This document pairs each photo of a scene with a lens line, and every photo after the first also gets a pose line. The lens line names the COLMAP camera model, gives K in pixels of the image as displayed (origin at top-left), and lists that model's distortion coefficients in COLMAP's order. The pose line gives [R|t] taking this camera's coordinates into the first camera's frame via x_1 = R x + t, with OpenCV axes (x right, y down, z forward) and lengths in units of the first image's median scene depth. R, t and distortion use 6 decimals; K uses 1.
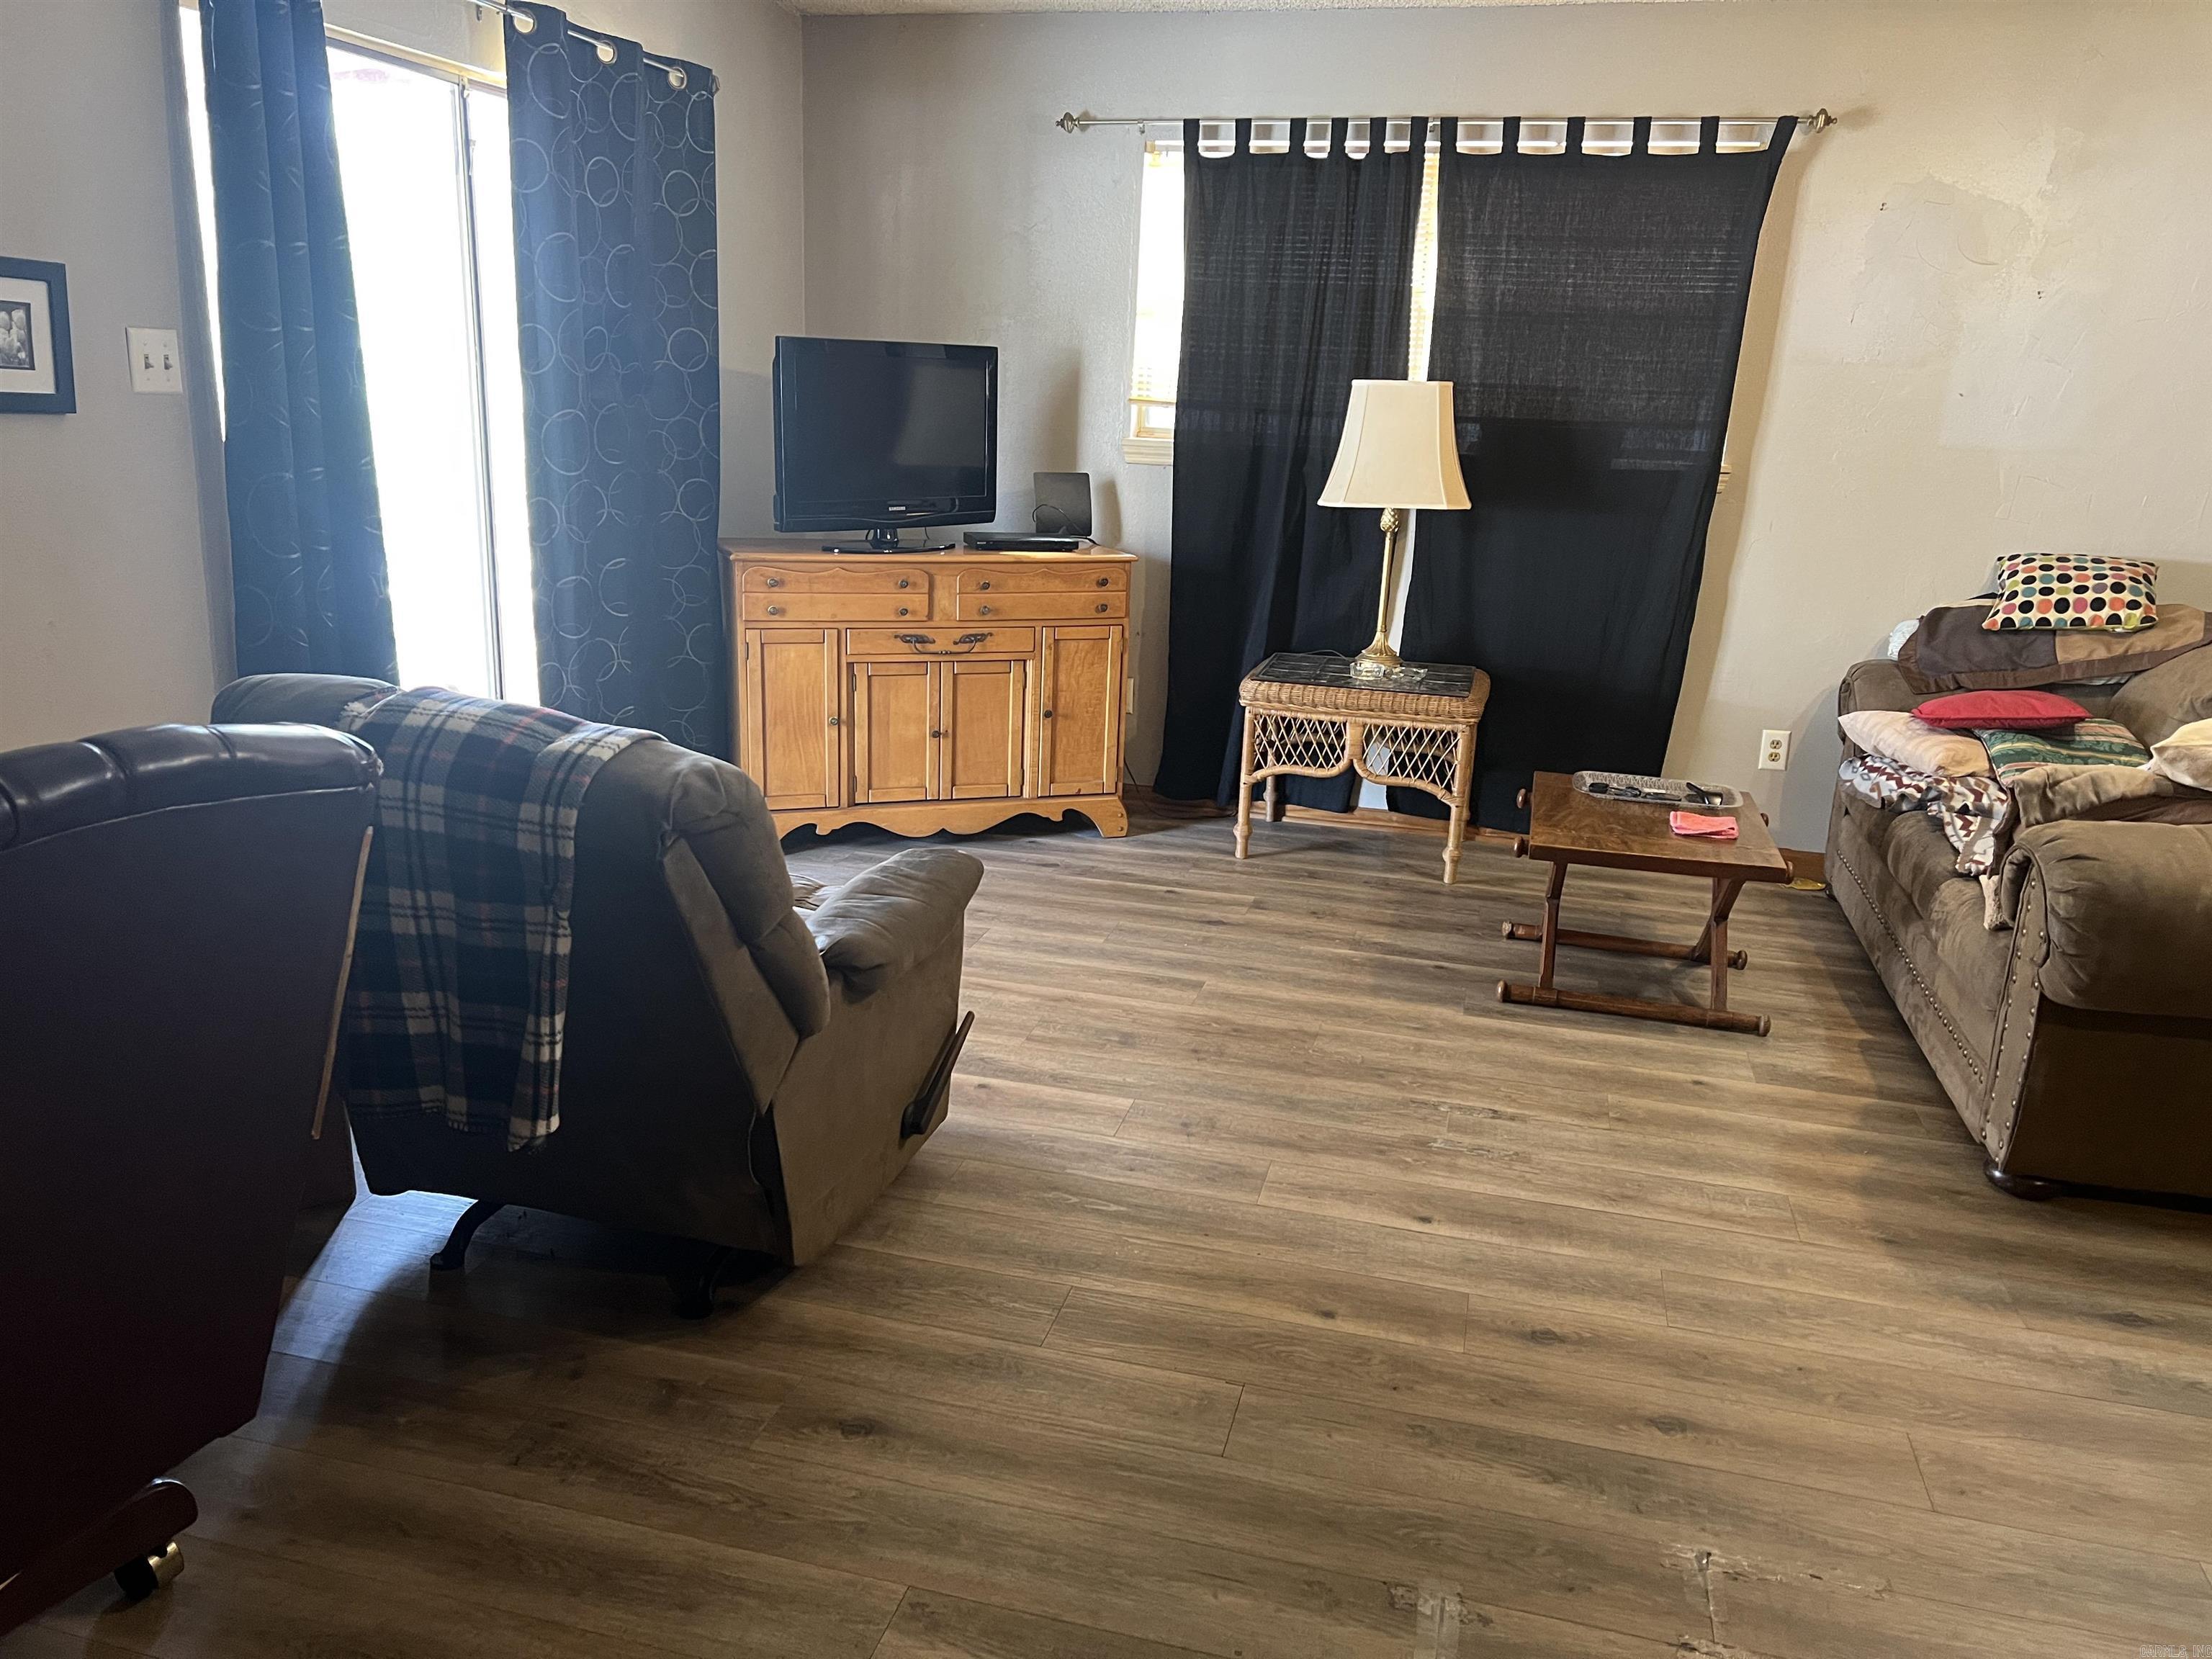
lens RADIAL K [[1674.7, 0, 1114.6], [0, 1674.7, 836.9], [0, 0, 1]] dist [0.084497, -0.096891]
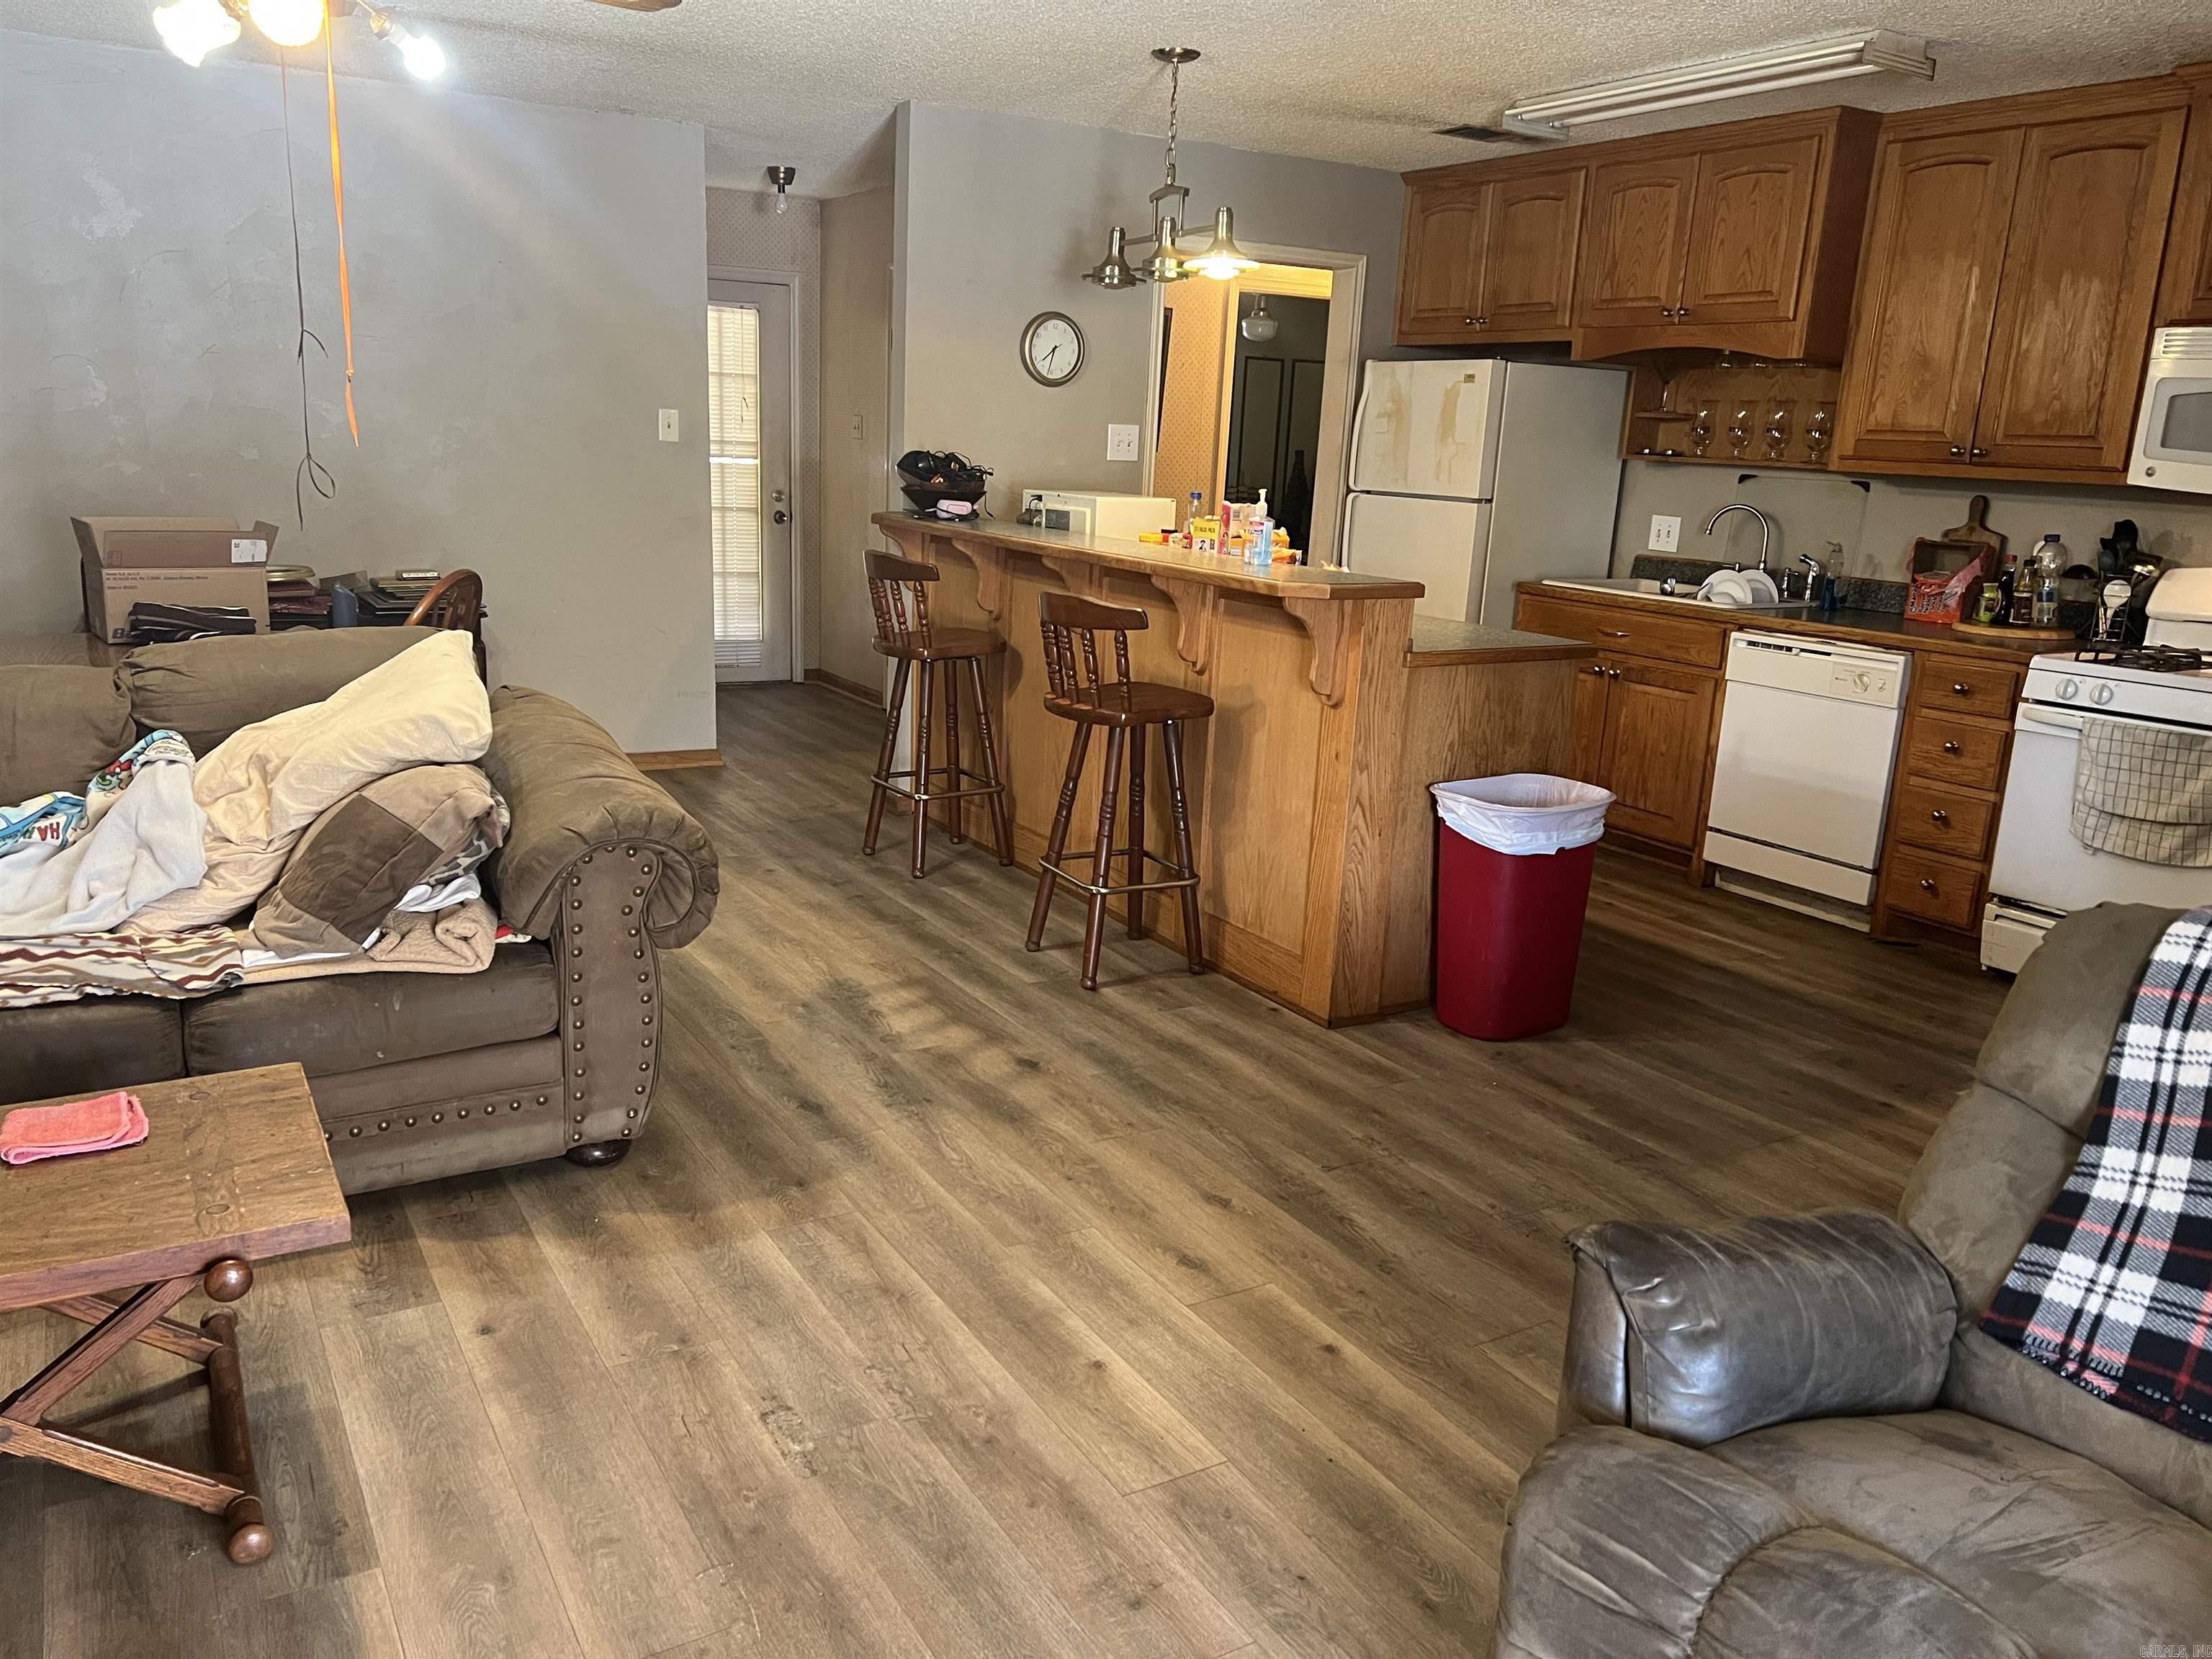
lens RADIAL K [[1654.0, 0, 1106.0], [0, 1654.0, 829.5], [0, 0, 1]] dist [0.042574, -0.049012]
pose [[-0.716078, -0.233903, 0.657664, -0.209063], [0.109928, 0.892638, 0.437165, -0.258983], [-0.689310, 0.385340, -0.613486, 0.911718]]
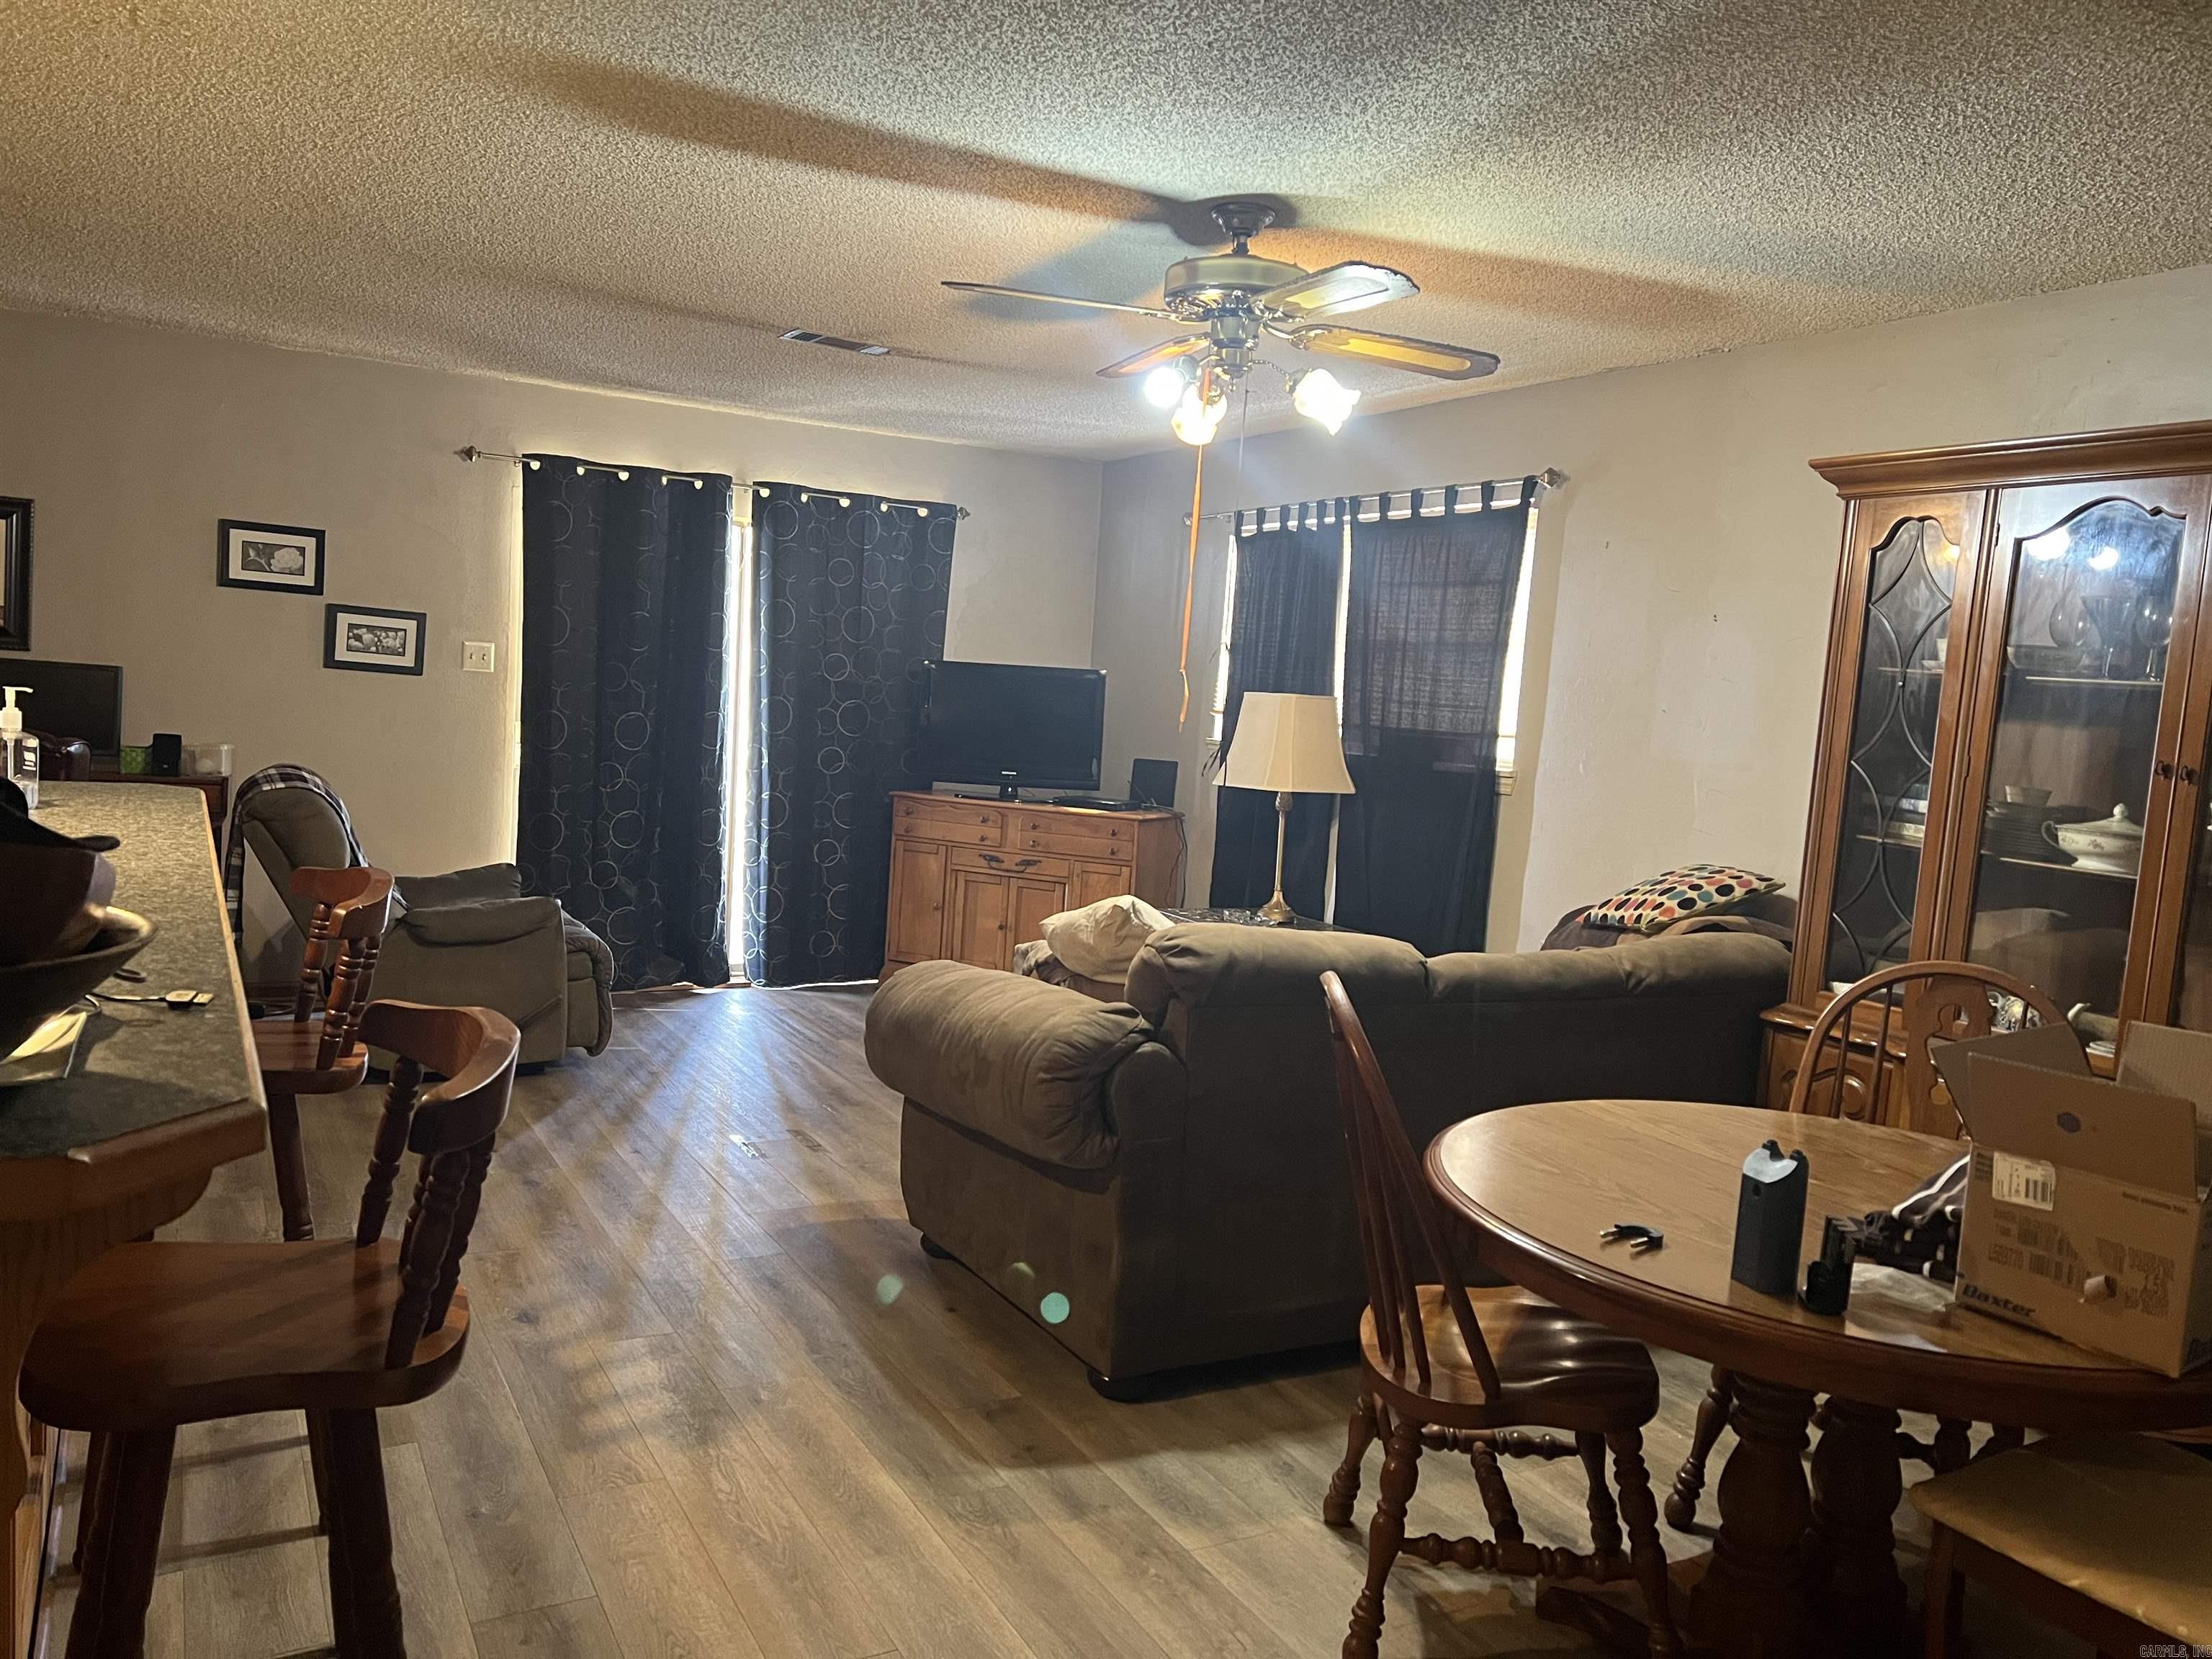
lens RADIAL K [[1654.0, 0, 1106.0], [0, 1654.0, 829.5], [0, 0, 1]] dist [0.042574, -0.049012]
pose [[0.698289, 0.068853, -0.712496, 1.036809], [-0.225380, 0.965886, -0.127546, 0.019031], [0.679408, 0.249646, 0.689986, 0.082499]]
